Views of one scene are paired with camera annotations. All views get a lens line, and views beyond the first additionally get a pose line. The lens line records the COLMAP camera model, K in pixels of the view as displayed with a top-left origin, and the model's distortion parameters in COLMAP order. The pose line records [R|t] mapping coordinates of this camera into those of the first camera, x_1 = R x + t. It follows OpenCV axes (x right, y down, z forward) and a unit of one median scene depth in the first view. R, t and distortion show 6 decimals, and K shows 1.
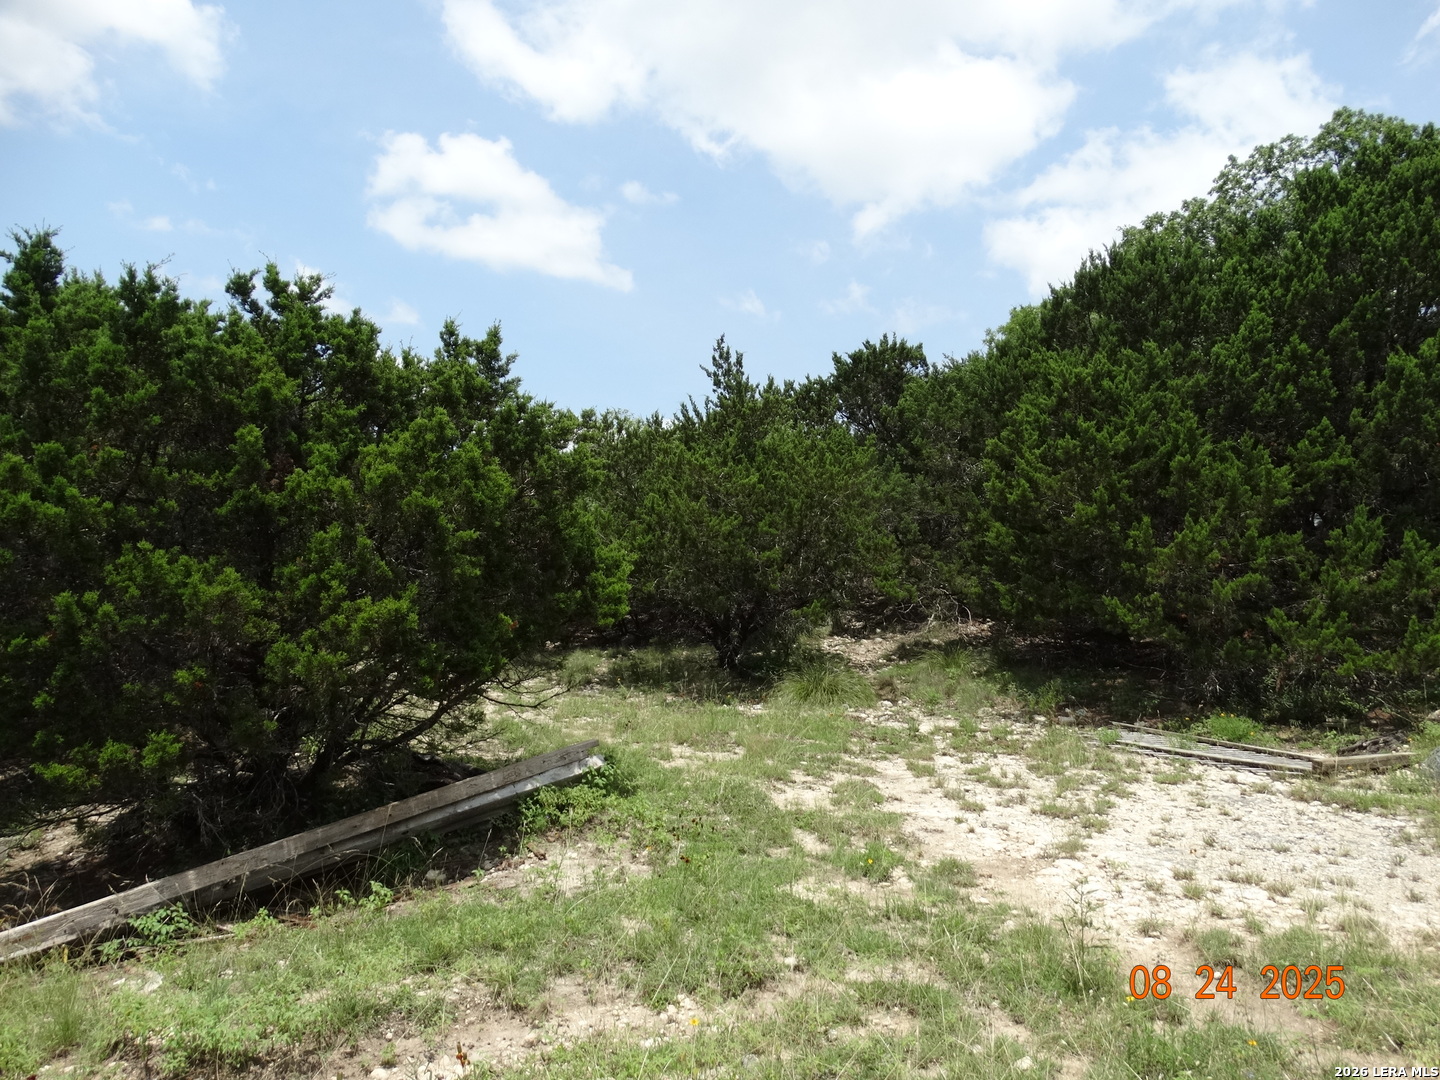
lens RADIAL K [[1000.9, 0, 726.6], [0, 1000.9, 553.6], [0, 0, 1]] dist [-0.003571, -0.009505]
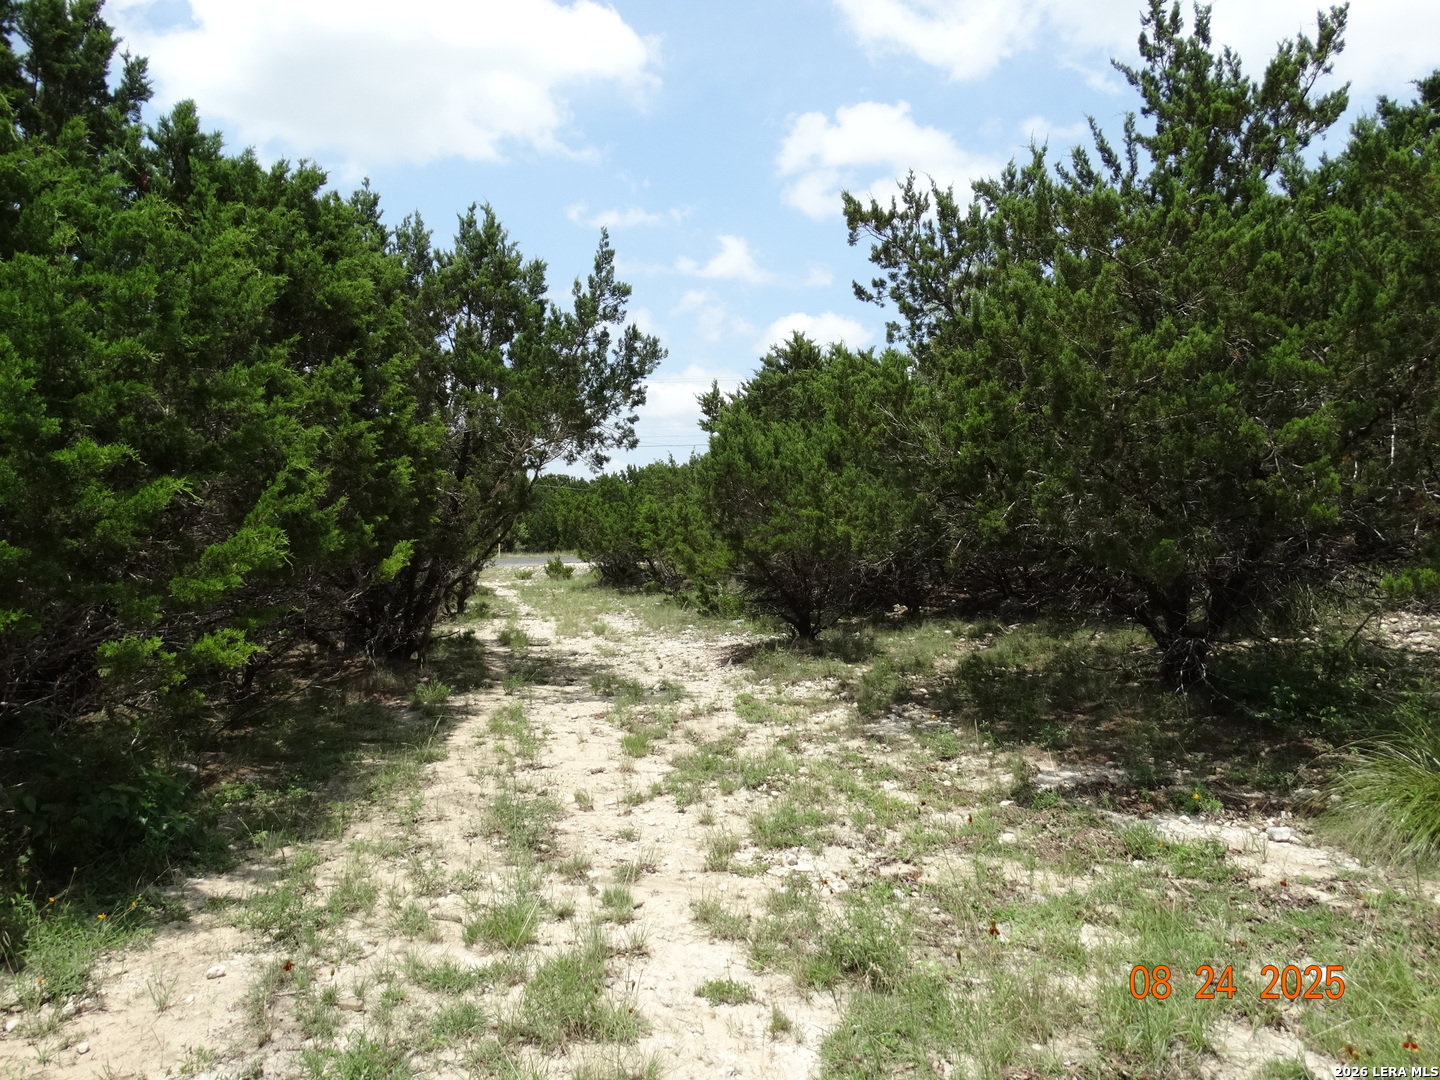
lens RADIAL K [[1000.9, 0, 722.9], [0, 1000.9, 576.4], [0, 0, 1]] dist [-0.003571, -0.009505]
pose [[0.917880, -0.014153, -0.396605, -0.011554], [0.036377, 0.998157, 0.048569, 0.028234], [0.395187, -0.059008, 0.916704, 0.478579]]
